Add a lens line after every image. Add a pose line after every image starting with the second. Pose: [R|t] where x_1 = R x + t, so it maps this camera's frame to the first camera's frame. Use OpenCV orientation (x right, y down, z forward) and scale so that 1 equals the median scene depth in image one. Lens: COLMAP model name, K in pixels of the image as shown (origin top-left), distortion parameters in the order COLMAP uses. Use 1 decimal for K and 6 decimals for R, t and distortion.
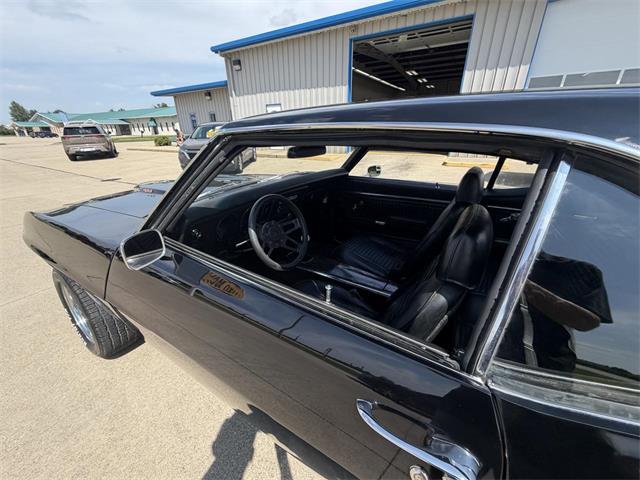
lens RADIAL K [[255.3, 0, 317.4], [0, 255.3, 238.5], [0, 0, 1]] dist [-0.000048, 0.000252]
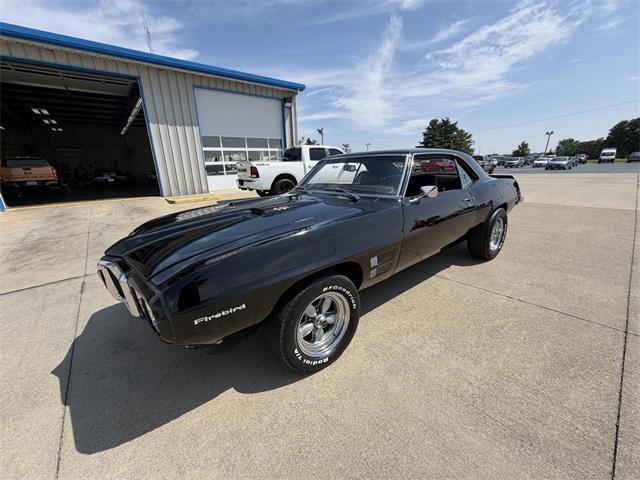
lens RADIAL K [[255.3, 0, 317.4], [0, 255.3, 238.5], [0, 0, 1]] dist [-0.000048, 0.000252]
pose [[0.299359, -0.249645, 0.920903, -0.375758], [0.408681, 0.905696, 0.112672, -0.018428], [-0.862186, 0.342626, 0.373153, 0.123923]]
